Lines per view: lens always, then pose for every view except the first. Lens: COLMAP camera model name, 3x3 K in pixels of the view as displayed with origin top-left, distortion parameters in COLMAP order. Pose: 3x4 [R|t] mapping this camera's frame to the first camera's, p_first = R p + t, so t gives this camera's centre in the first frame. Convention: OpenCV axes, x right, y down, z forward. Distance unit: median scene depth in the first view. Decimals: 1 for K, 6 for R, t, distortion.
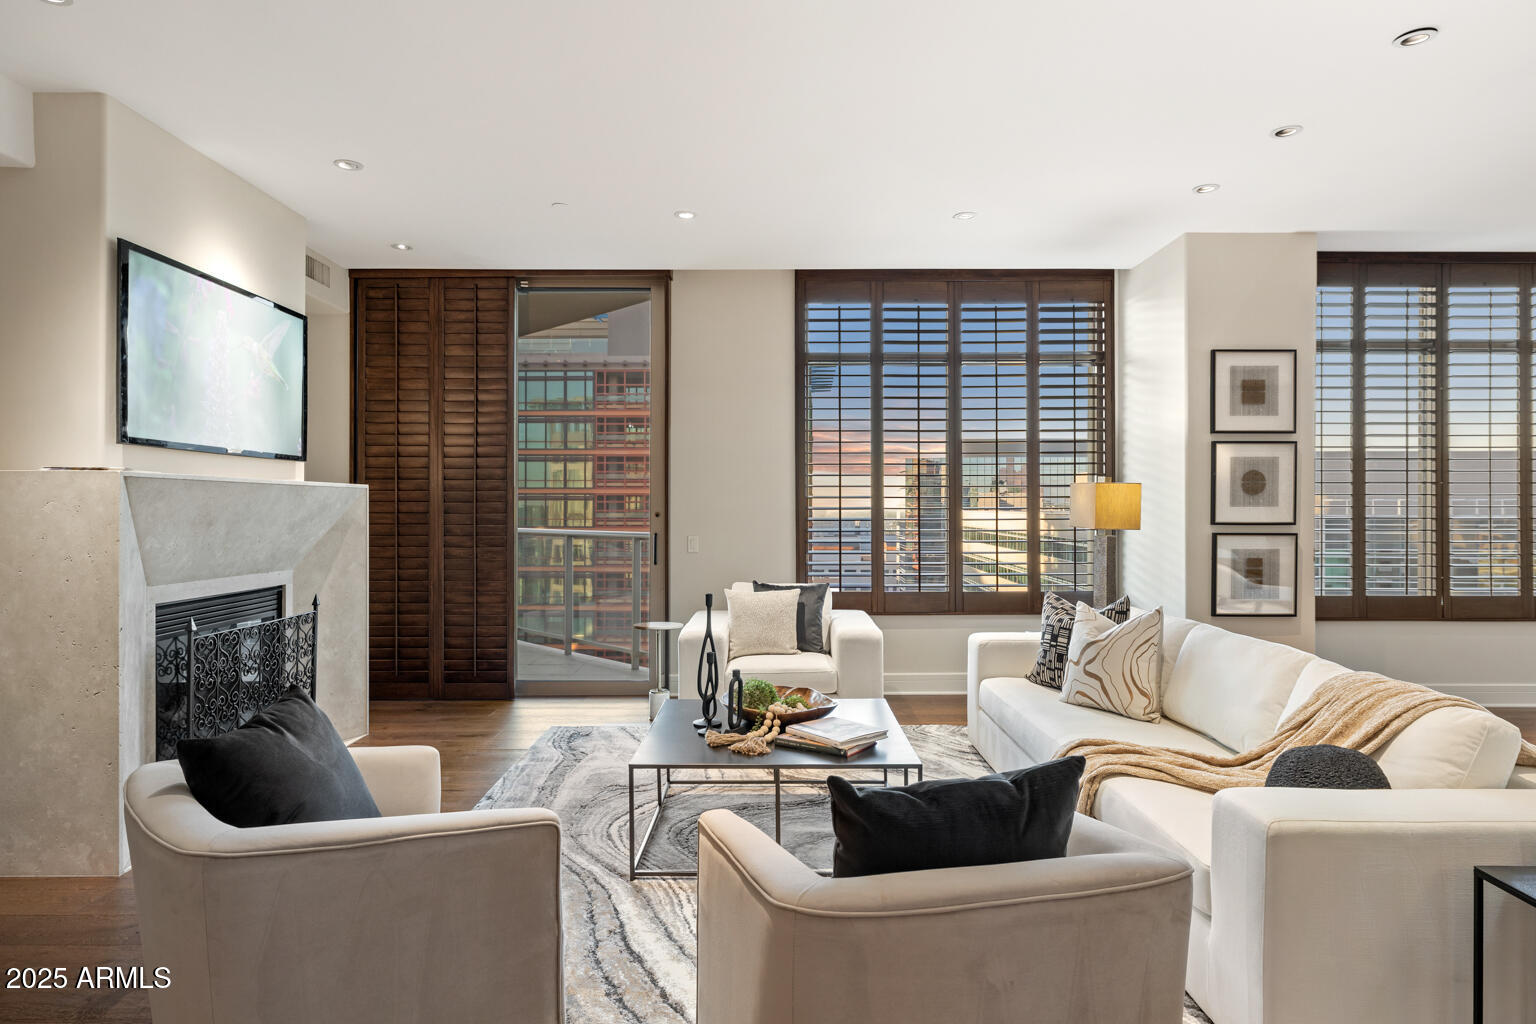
lens RADIAL K [[881.3, 0, 766.8], [0, 881.3, 507.3], [0, 0, 1]] dist [0.001061, 0.001117]
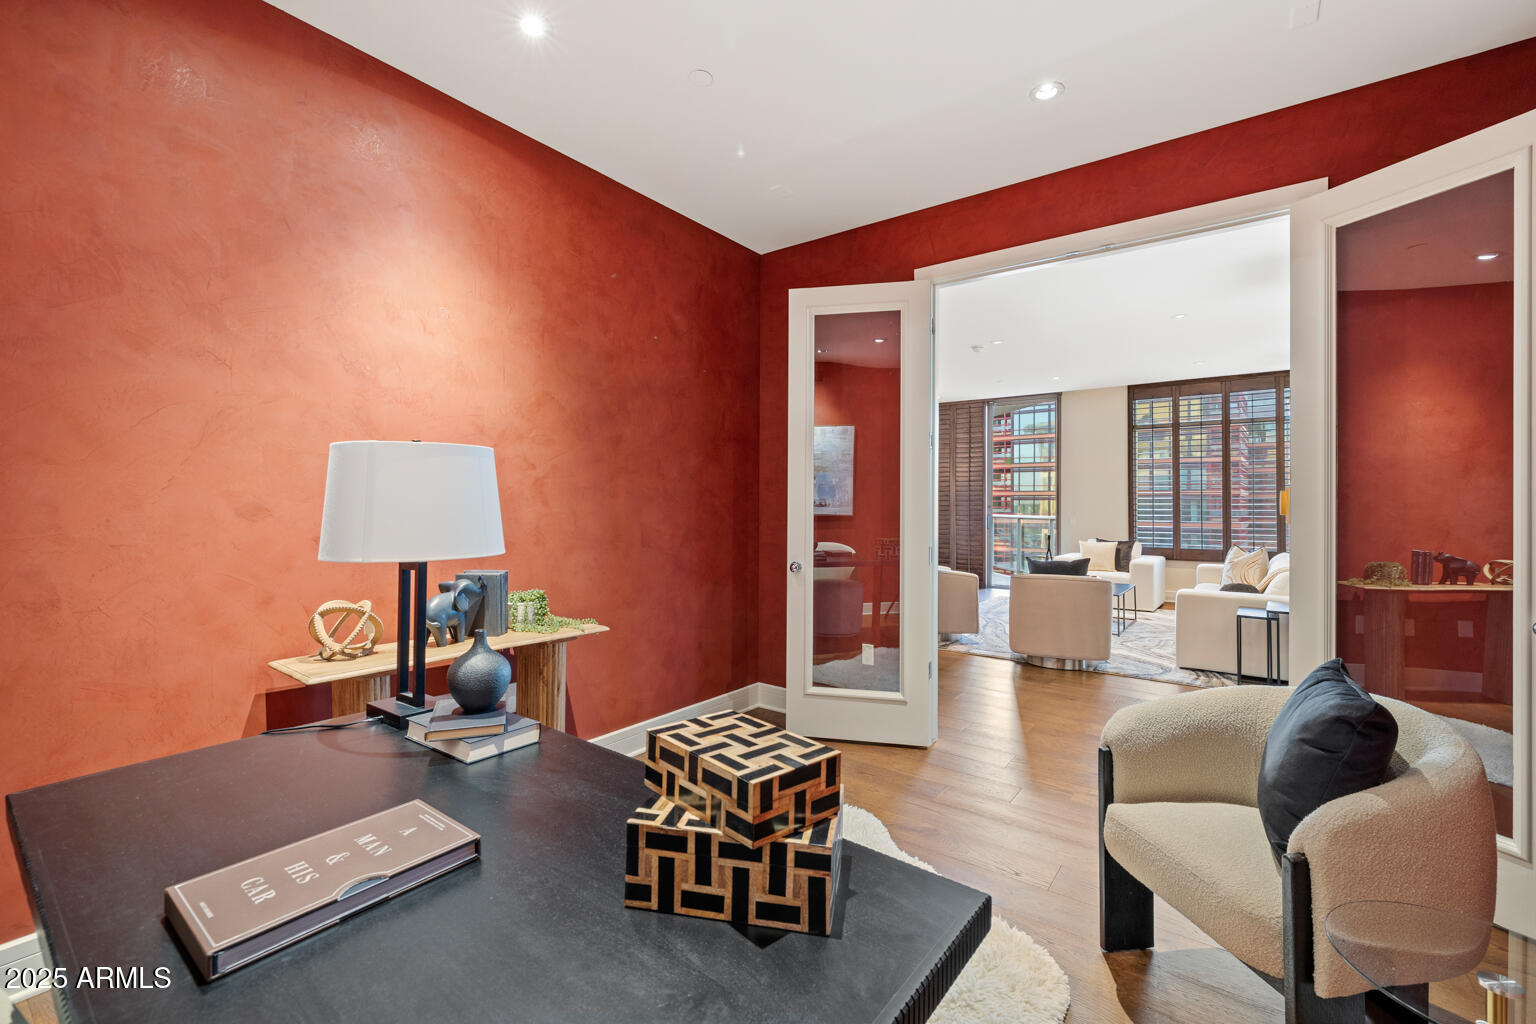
lens RADIAL K [[656.4, 0, 765.0], [0, 656.4, 502.2], [0, 0, 1]] dist [0.001249, 0.000011]
pose [[0.802649, 0.002680, -0.596445, 0.299398], [-0.005001, 0.999985, -0.002237, 0.004007], [0.596430, 0.004779, 0.802651, -0.785845]]
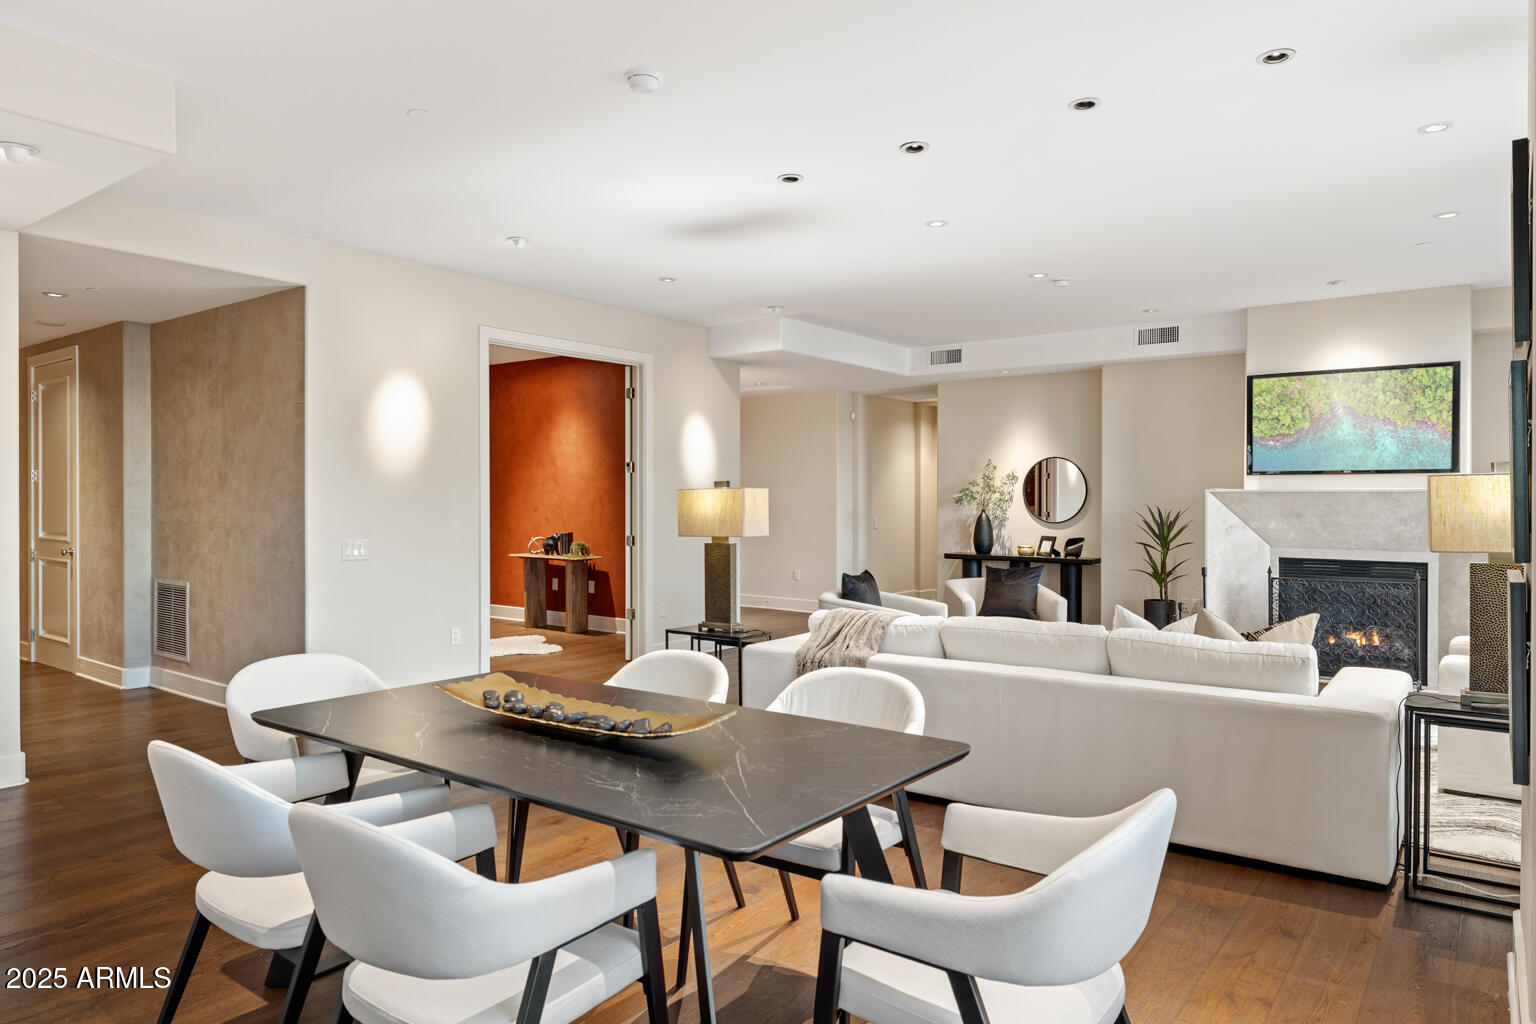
lens RADIAL K [[978.4, 0, 767.7], [0, 978.4, 508.0], [0, 0, 1]] dist [0.002737, 0.001650]
pose [[-0.598603, 0.007922, -0.801007, 1.161878], [0.000127, 0.999952, 0.009795, -0.012213], [0.801046, 0.005762, -0.598575, 0.965188]]
